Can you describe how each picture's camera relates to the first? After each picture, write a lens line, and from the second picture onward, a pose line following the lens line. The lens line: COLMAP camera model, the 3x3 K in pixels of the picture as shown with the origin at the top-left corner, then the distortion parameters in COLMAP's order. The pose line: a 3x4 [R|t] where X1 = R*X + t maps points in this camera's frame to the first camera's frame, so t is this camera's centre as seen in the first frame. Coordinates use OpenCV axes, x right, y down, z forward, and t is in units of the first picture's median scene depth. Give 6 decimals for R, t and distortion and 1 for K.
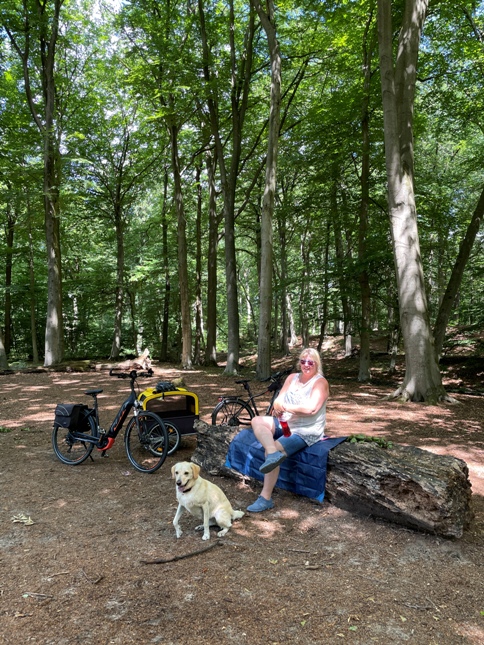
lens RADIAL K [[483.4, 0, 248.2], [0, 483.4, 328.8], [0, 0, 1]] dist [0.064905, -0.079076]
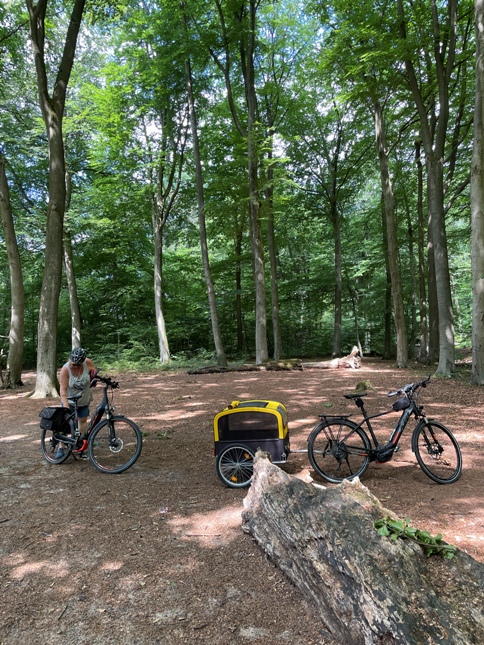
lens RADIAL K [[483.4, 0, 243.7], [0, 483.4, 324.9], [0, 0, 1]] dist [0.064905, -0.079076]
pose [[0.880434, -0.033144, -0.473009, 0.061729], [0.032788, 0.999422, -0.009001, 0.001030], [0.473034, -0.007584, 0.881012, 0.087416]]
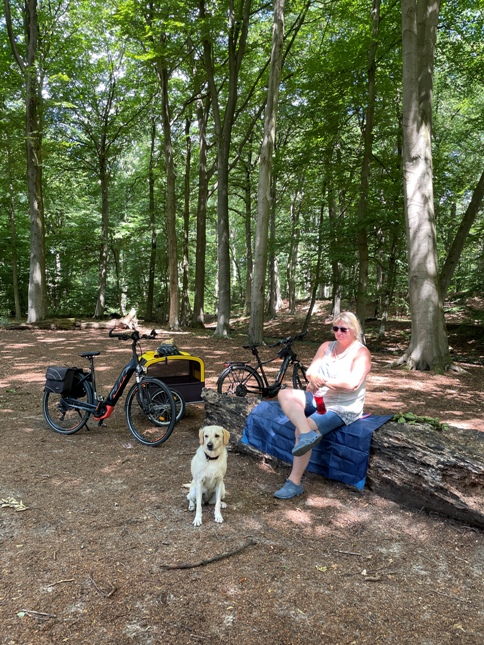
lens RADIAL K [[483.4, 0, 239.3], [0, 483.4, 327.8], [0, 0, 1]] dist [0.064905, -0.079076]
pose [[0.999526, 0.025559, 0.017165, -0.016257], [-0.026786, 0.996782, 0.075549, 0.001967], [-0.015179, -0.075973, 0.996994, 0.030636]]
